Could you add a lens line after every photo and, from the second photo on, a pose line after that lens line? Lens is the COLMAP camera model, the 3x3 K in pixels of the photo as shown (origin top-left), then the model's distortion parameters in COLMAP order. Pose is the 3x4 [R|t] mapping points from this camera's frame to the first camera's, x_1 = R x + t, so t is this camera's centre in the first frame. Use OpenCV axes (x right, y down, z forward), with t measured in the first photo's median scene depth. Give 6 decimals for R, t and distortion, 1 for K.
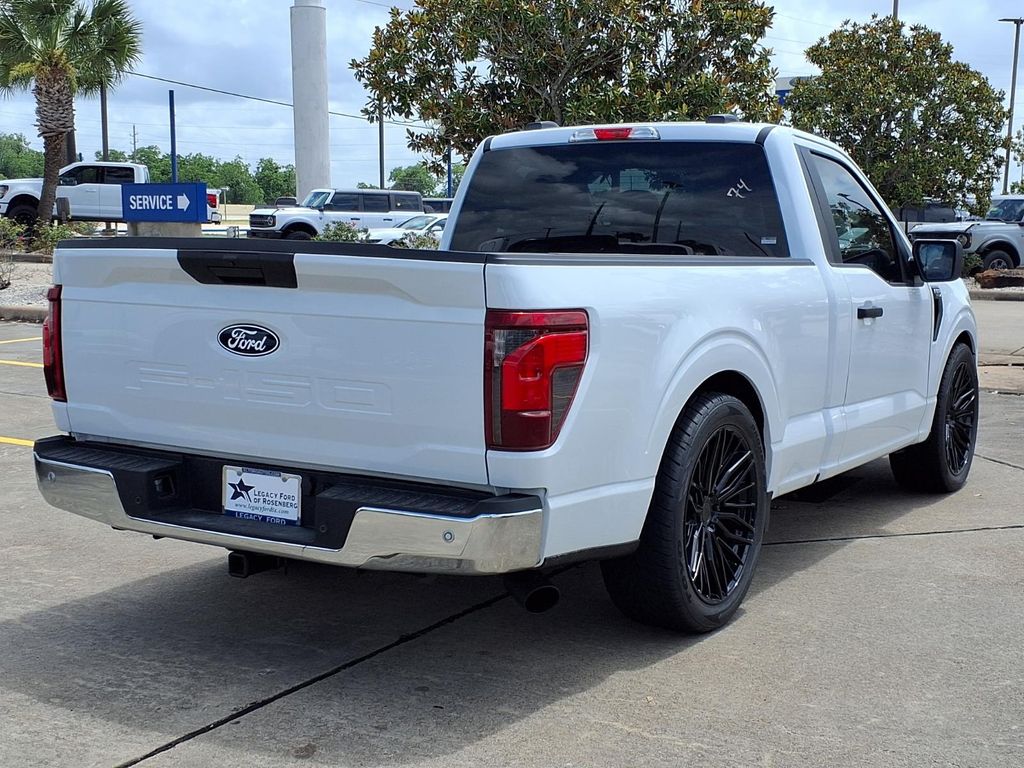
lens RADIAL K [[1346.1, 0, 551.1], [0, 1346.1, 387.8], [0, 0, 1]] dist [0.294140, -0.961964]
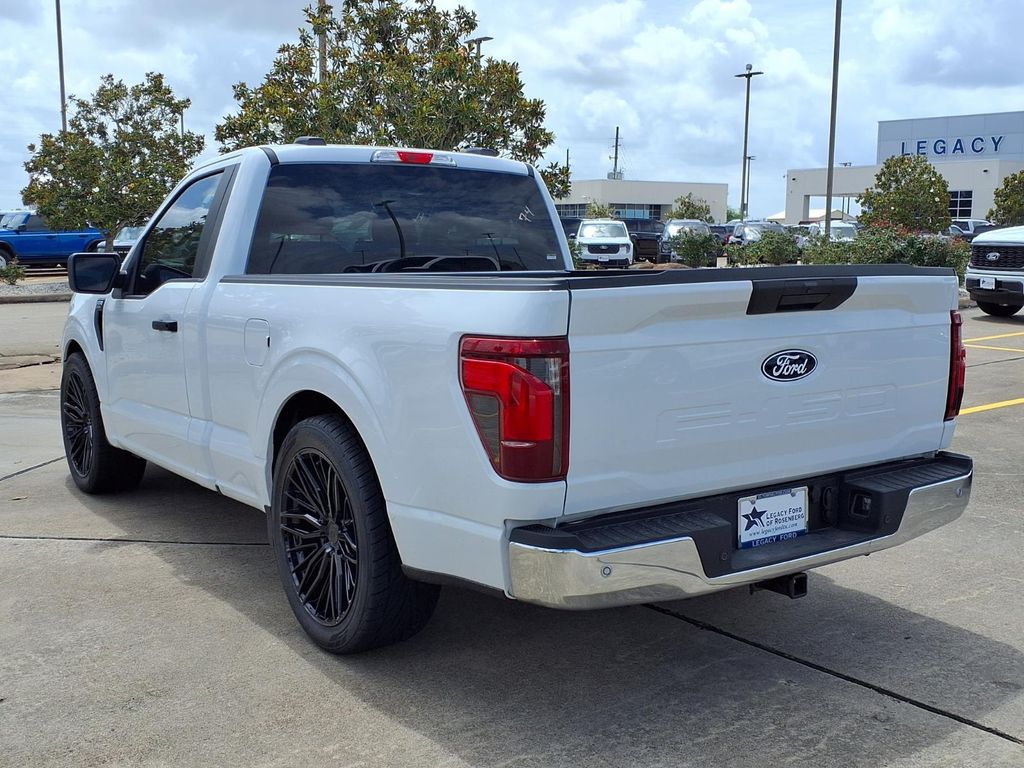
lens RADIAL K [[1094.7, 0, 550.8], [0, 1094.7, 384.0], [0, 0, 1]] dist [0.210558, -0.544327]
pose [[0.382762, -0.130481, 0.914586, -1.028680], [0.113865, 0.989091, 0.093457, -0.116606], [-0.916803, 0.068367, 0.393444, 0.826512]]
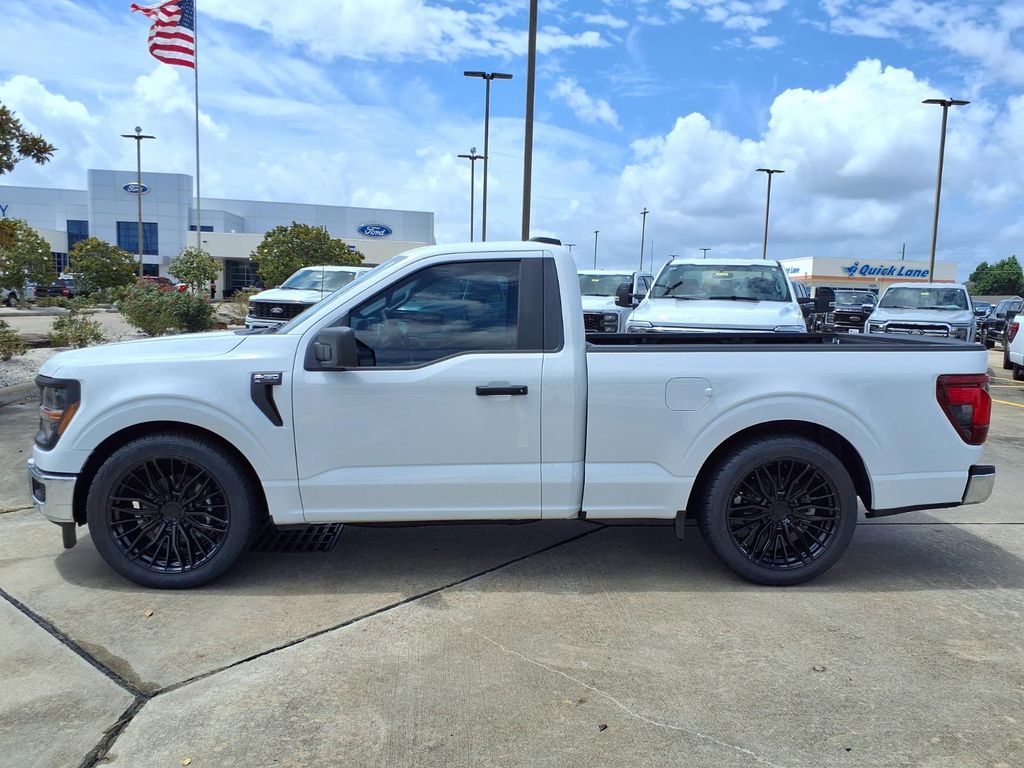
lens RADIAL K [[826.0, 0, 526.7], [0, 826.0, 382.7], [0, 0, 1]] dist [0.014758, -0.012913]
pose [[-0.566528, -0.113233, 0.816225, -0.939349], [0.066072, 0.981083, 0.181963, -0.304169], [-0.821389, 0.157017, -0.548330, 2.180296]]
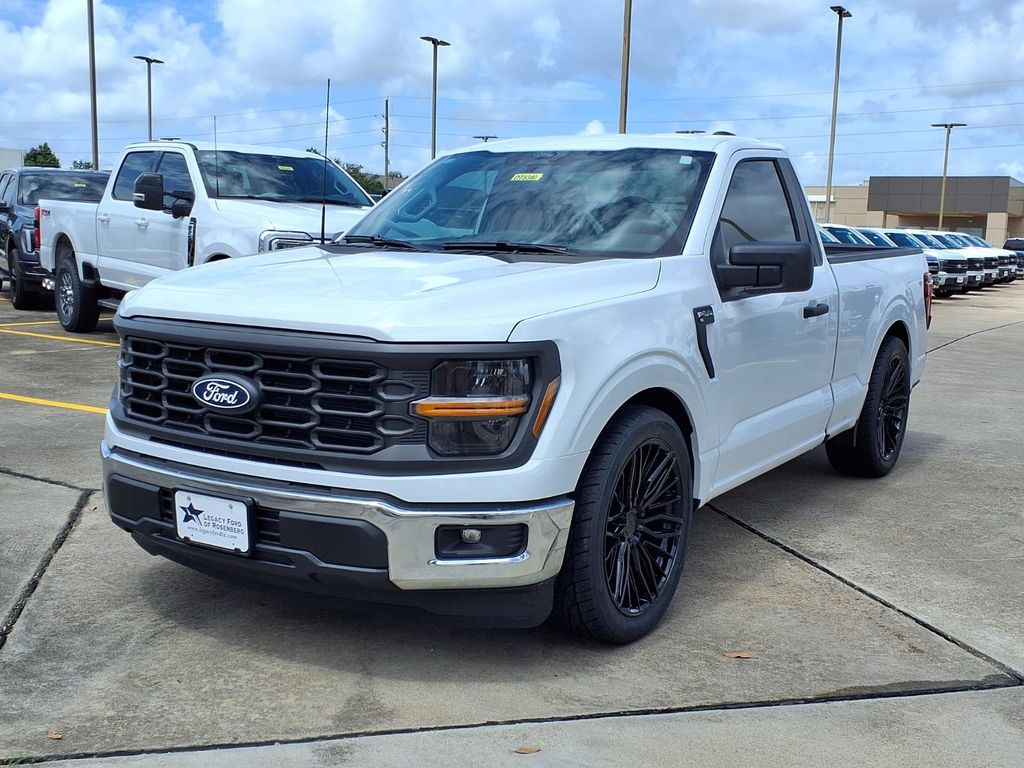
lens RADIAL K [[1094.7, 0, 550.8], [0, 1094.7, 384.0], [0, 0, 1]] dist [0.210558, -0.544327]
pose [[-0.999205, -0.039162, 0.007453, 0.176611], [-0.036075, 0.967822, 0.249035, -0.327827], [-0.016966, 0.248568, -0.968466, 2.852684]]
